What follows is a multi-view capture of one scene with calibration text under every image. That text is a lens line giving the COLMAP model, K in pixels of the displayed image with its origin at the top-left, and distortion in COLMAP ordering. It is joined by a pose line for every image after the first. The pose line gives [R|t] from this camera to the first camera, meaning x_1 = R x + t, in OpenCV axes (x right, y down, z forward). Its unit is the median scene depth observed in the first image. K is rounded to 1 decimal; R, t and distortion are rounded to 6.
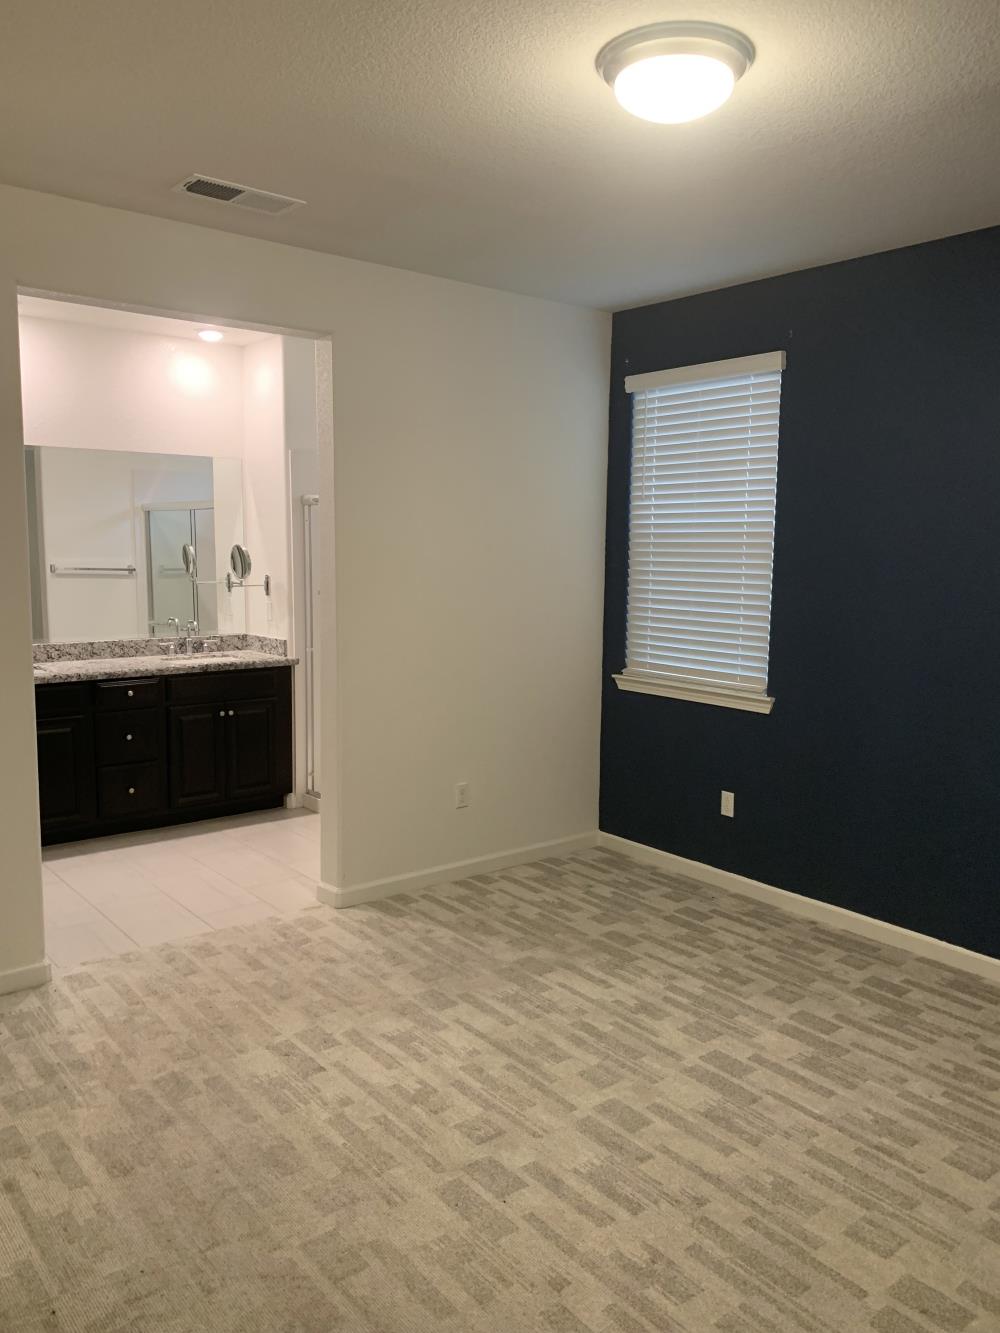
lens RADIAL K [[1014.4, 0, 500.0], [0, 1014.4, 666.5], [0, 0, 1]] dist [-0.000639, -0.001640]
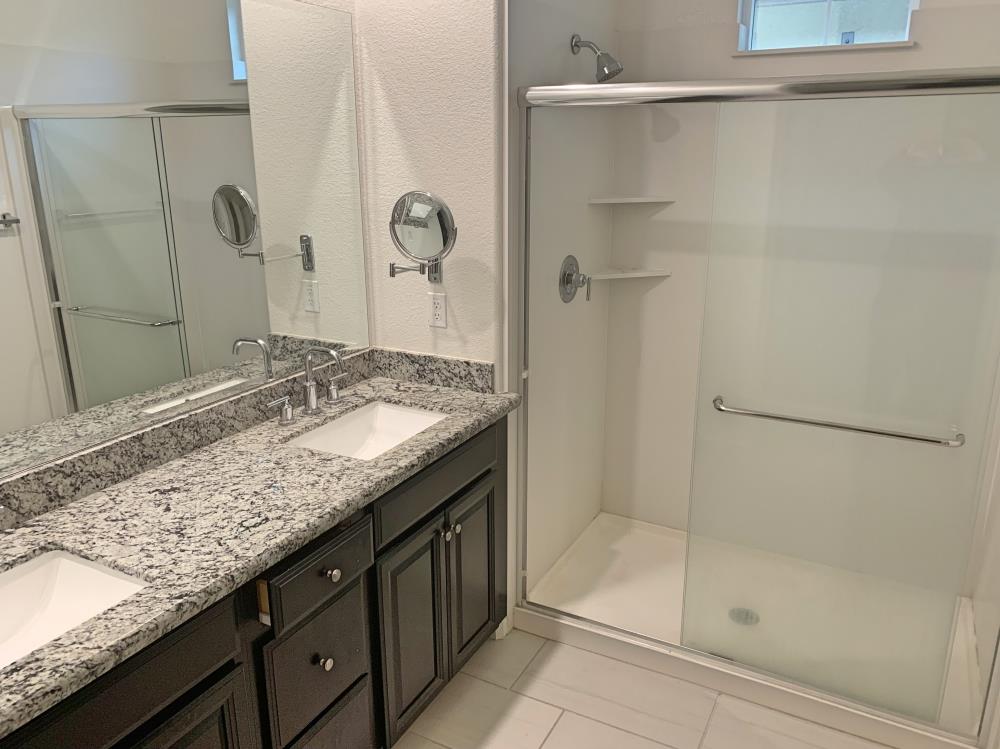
lens RADIAL K [[761.0, 0, 500.0], [0, 761.0, 374.5], [0, 0, 1]] dist [-0.000639, -0.001640]
pose [[0.918887, -0.121805, 0.375247, -0.387570], [0.054844, 0.981349, 0.184247, -0.102793], [-0.390690, -0.148722, 0.908429, 0.661376]]
